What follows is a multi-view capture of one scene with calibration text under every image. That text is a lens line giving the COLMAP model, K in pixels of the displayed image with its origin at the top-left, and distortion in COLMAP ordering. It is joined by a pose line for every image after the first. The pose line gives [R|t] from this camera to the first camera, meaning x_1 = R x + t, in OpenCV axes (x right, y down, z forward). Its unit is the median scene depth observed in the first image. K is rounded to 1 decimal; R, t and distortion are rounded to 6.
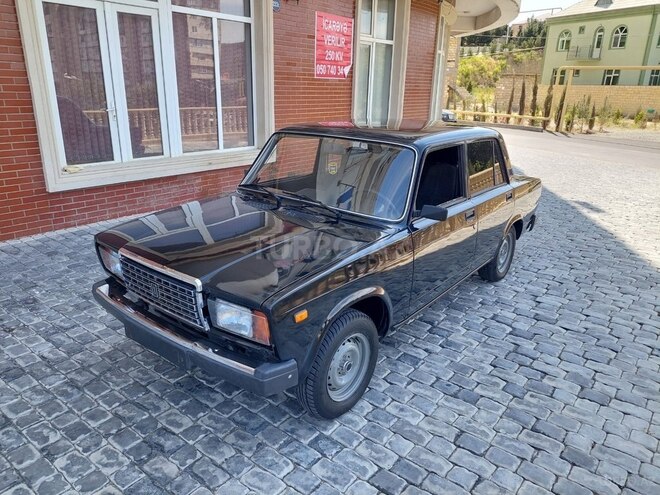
lens RADIAL K [[477.9, 0, 329.6], [0, 477.9, 245.5], [0, 0, 1]] dist [0.041650, -0.039532]
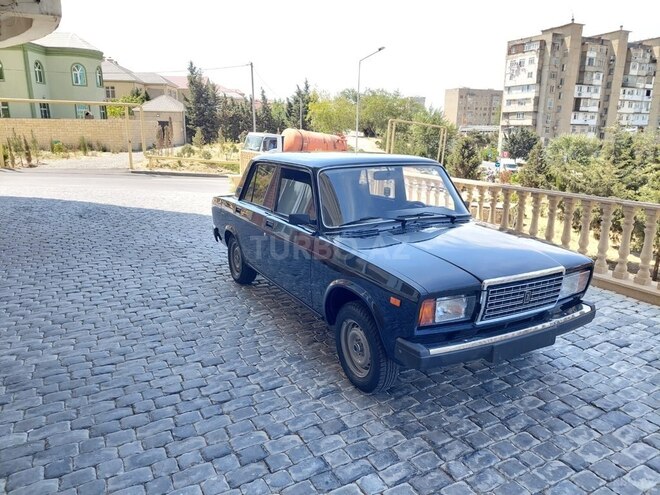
lens RADIAL K [[471.0, 0, 332.5], [0, 471.0, 257.4], [0, 0, 1]] dist [0.049983, -0.044864]
pose [[0.380011, -0.259238, 0.887912, -1.041593], [0.290747, 0.944746, 0.151397, -0.209312], [-0.878099, 0.200625, 0.434387, 0.607602]]
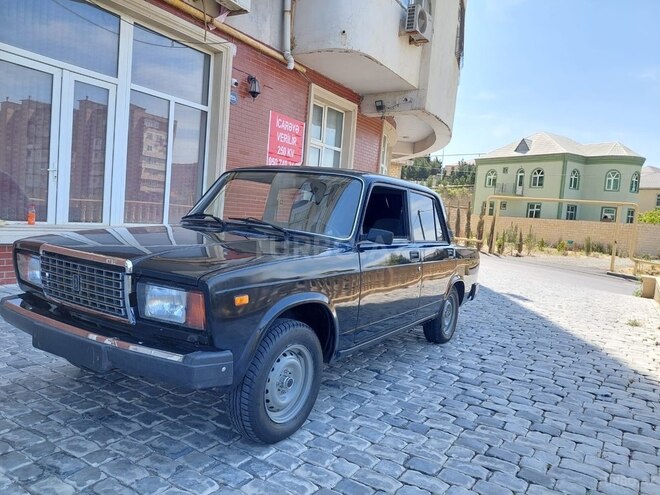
lens RADIAL K [[483.1, 0, 337.1], [0, 483.1, 244.6], [0, 0, 1]] dist [0.041480, -0.037245]
pose [[0.991213, 0.049112, 0.122824, 0.002618], [-0.016808, 0.967758, -0.251320, 0.165938], [-0.131207, 0.247047, 0.960080, 0.029092]]
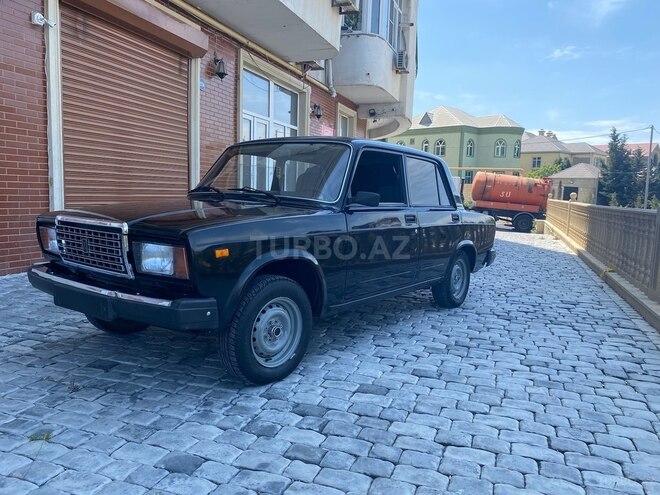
lens RADIAL K [[504.0, 0, 332.6], [0, 504.0, 246.3], [0, 0, 1]] dist [0.014752, -0.002072]
pose [[0.945794, -0.027853, 0.323571, -1.259569], [0.092406, 0.978214, -0.185897, 0.553236], [-0.311344, 0.205720, 0.927763, -1.181830]]
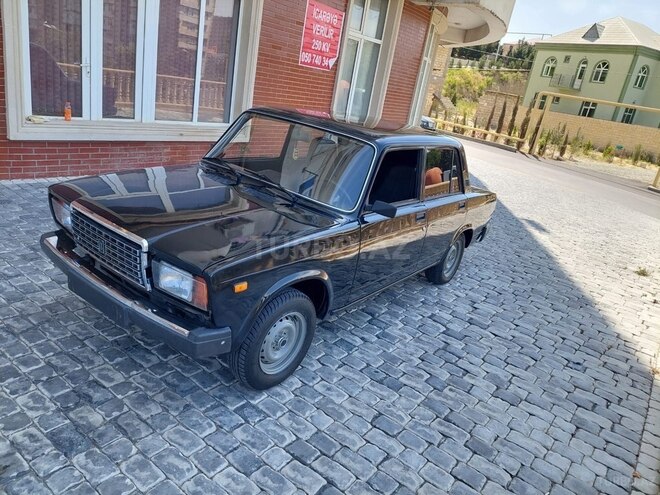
lens RADIAL K [[478.3, 0, 330.0], [0, 478.3, 247.5], [0, 0, 1]] dist [0.043948, -0.045590]
pose [[0.989513, 0.127175, 0.068481, 0.031090], [-0.128473, 0.991601, 0.014887, 0.012598], [-0.066013, -0.023528, 0.997541, -0.035665]]
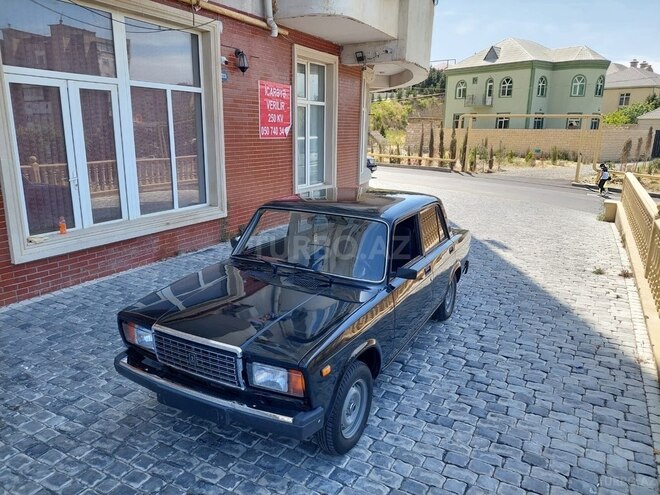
lens RADIAL K [[477.0, 0, 337.7], [0, 477.0, 241.6], [0, 0, 1]] dist [0.049716, -0.049985]
pose [[0.982703, -0.048198, 0.178807, -0.143243], [0.062900, 0.995008, -0.077482, -0.054088], [-0.174180, 0.087389, 0.980829, -0.161326]]
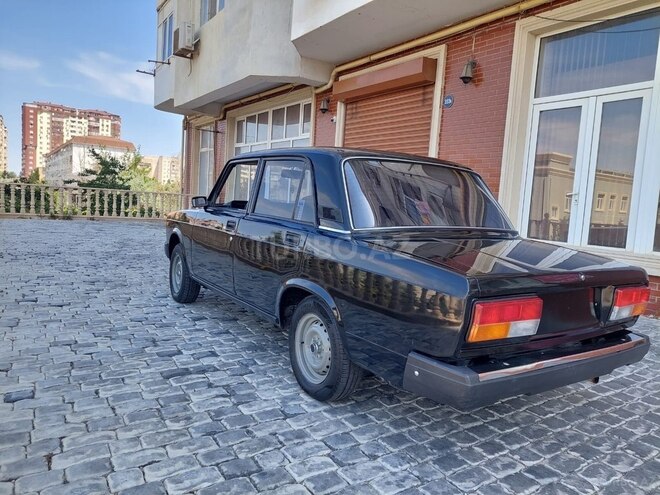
lens RADIAL K [[478.3, 0, 330.0], [0, 478.3, 247.5], [0, 0, 1]] dist [0.043948, -0.045590]
pose [[-0.311937, 0.046382, -0.948970, 1.142033], [-0.368541, 0.914697, 0.165850, -0.254855], [0.875713, 0.401470, -0.268235, 1.411476]]
